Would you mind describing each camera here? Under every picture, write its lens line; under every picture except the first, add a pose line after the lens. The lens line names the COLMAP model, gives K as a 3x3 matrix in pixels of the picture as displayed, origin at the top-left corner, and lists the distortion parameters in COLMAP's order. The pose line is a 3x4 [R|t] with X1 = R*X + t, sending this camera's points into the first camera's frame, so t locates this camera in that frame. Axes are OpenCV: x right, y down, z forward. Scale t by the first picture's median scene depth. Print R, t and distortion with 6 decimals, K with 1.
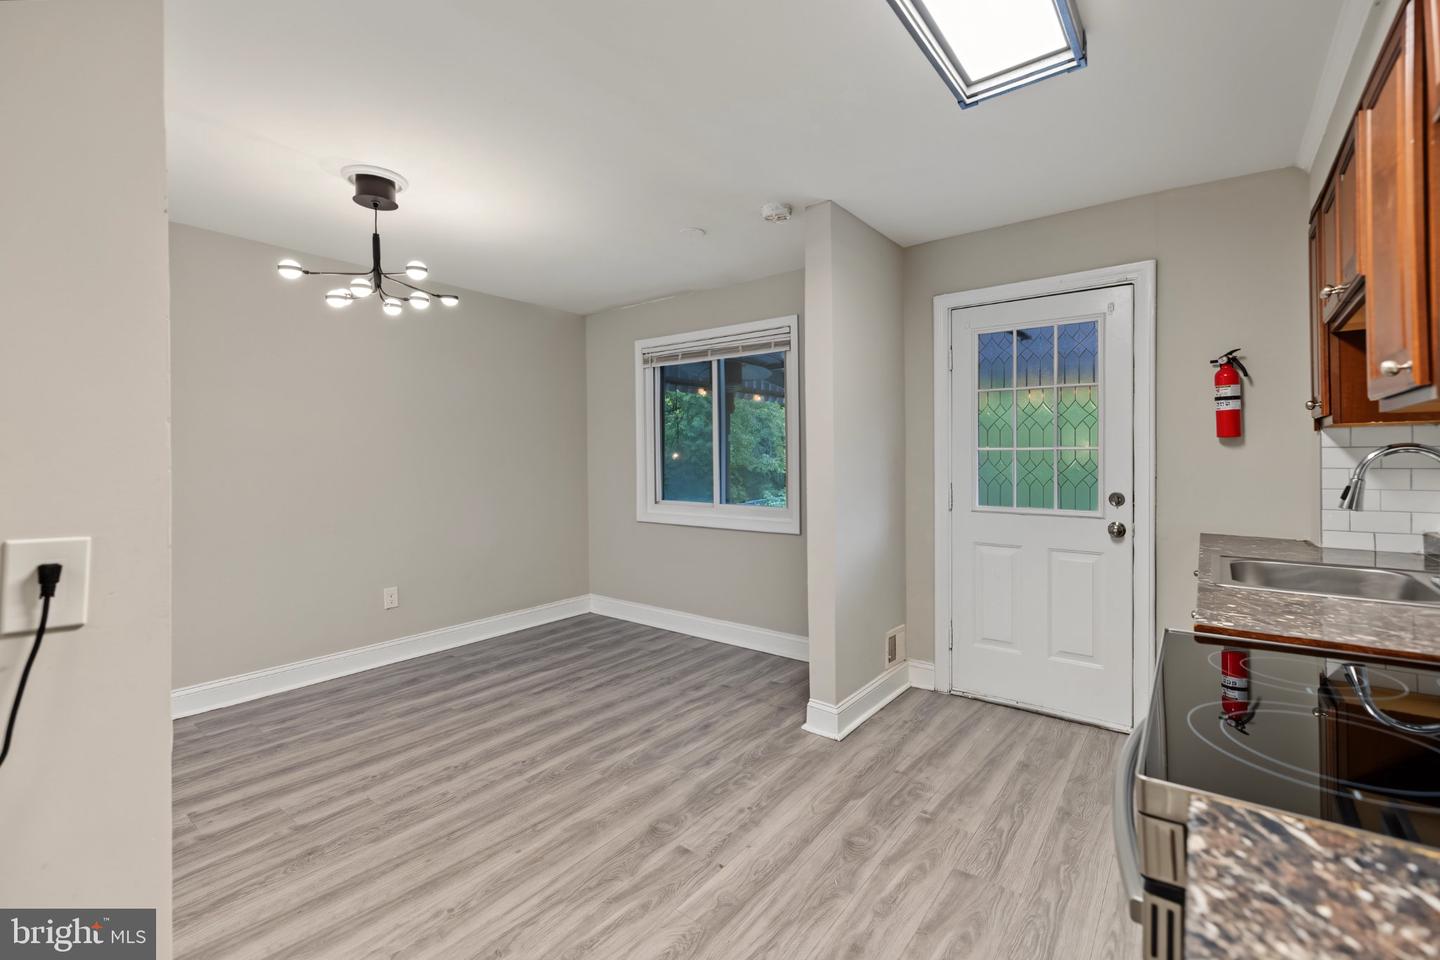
lens RADIAL K [[620.2, 0, 719.7], [0, 620.2, 461.1], [0, 0, 1]] dist [0.001529, 0.000182]
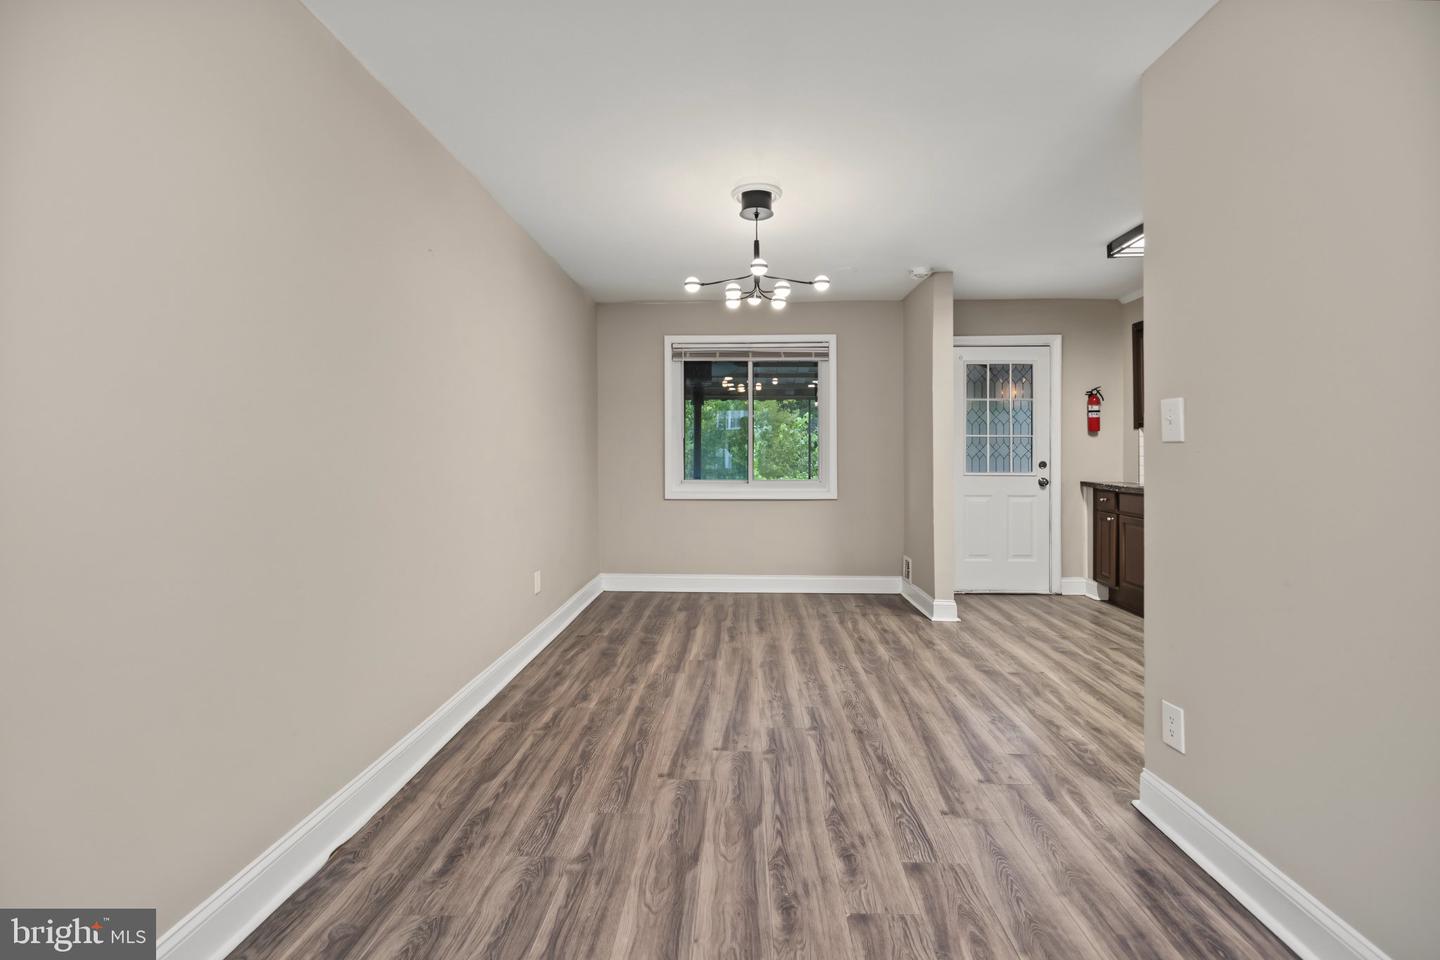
lens RADIAL K [[626.5, 0, 716.5], [0, 626.5, 449.3], [0, 0, 1]] dist [0.000801, -0.000033]
pose [[0.816483, 0.006627, 0.577331, -1.175026], [0.001171, 0.999913, -0.013134, 0.038847], [-0.577368, 0.011399, 0.816405, 0.066353]]
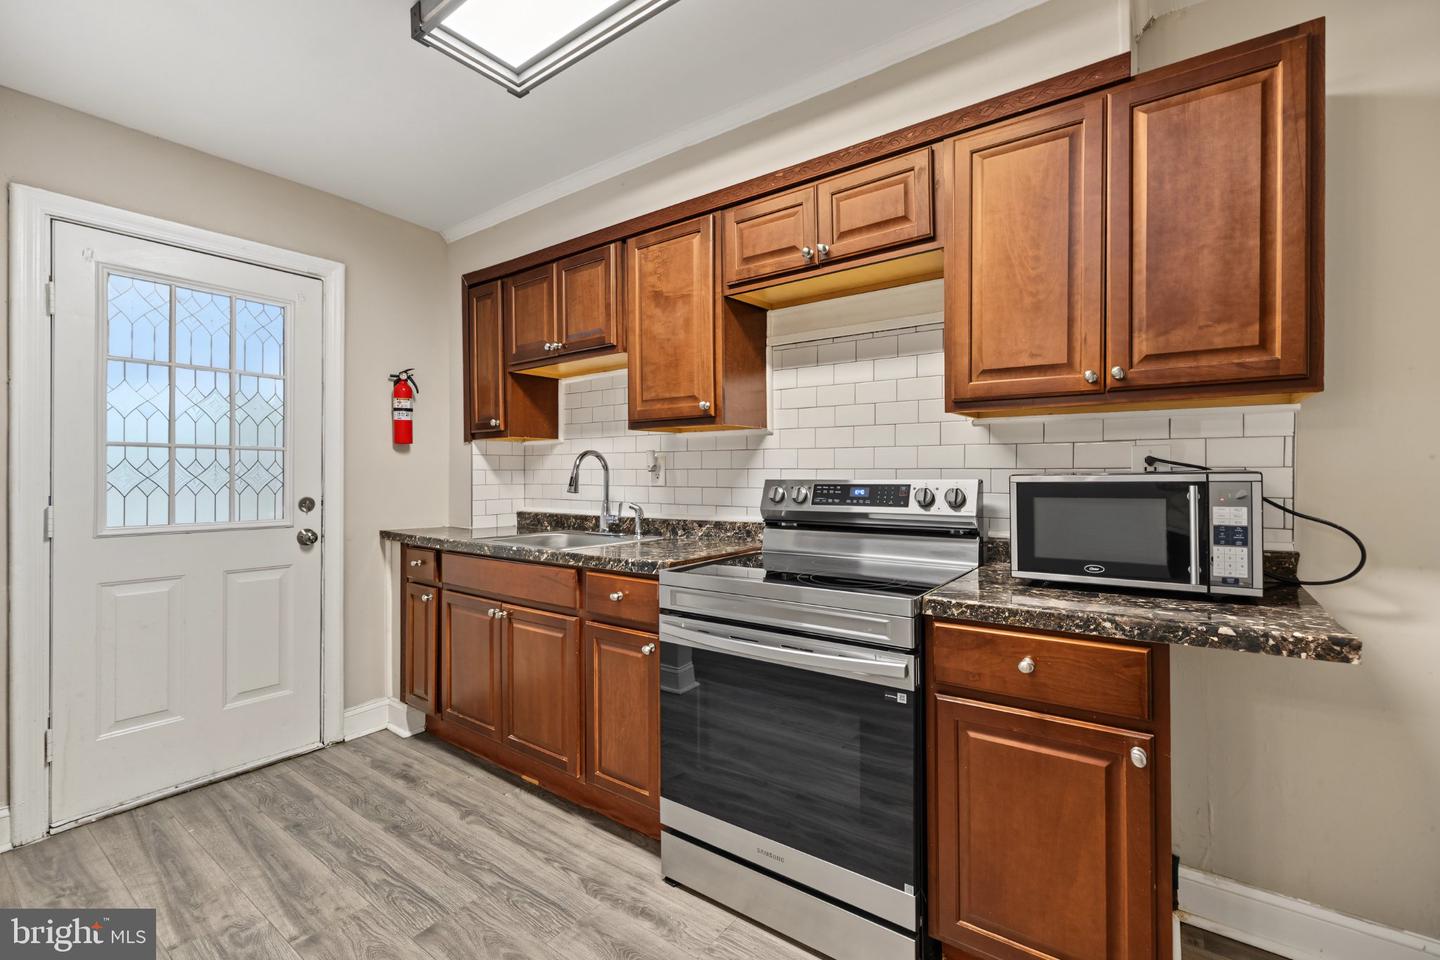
lens RADIAL K [[620.6, 0, 723.2], [0, 620.6, 477.4], [0, 0, 1]] dist [0.000107, 0.000204]
pose [[-0.030717, 0.002012, 0.999526, -0.314321], [0.008082, 0.999966, -0.001764, 0.027440], [-0.999495, 0.008024, -0.030732, 0.402008]]
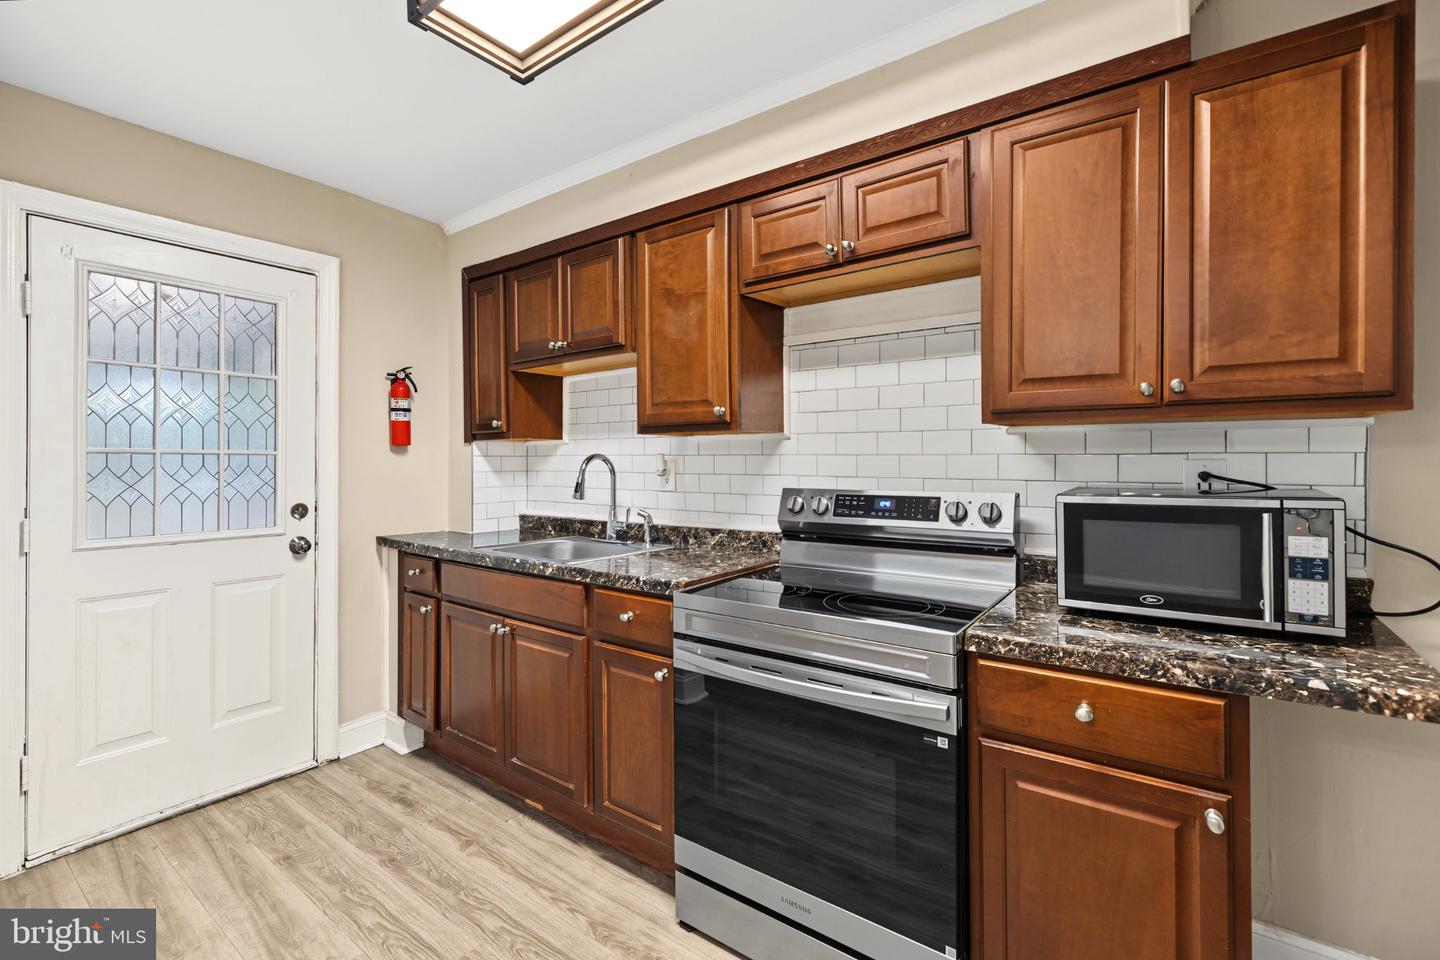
lens RADIAL K [[627.4, 0, 723.3], [0, 627.4, 463.5], [0, 0, 1]] dist [0.000921, -0.000166]
pose [[-0.027007, 0.002010, 0.999633, -0.277148], [0.008269, 0.999964, -0.001787, -0.000213], [-0.999601, 0.008218, -0.027022, 0.416325]]
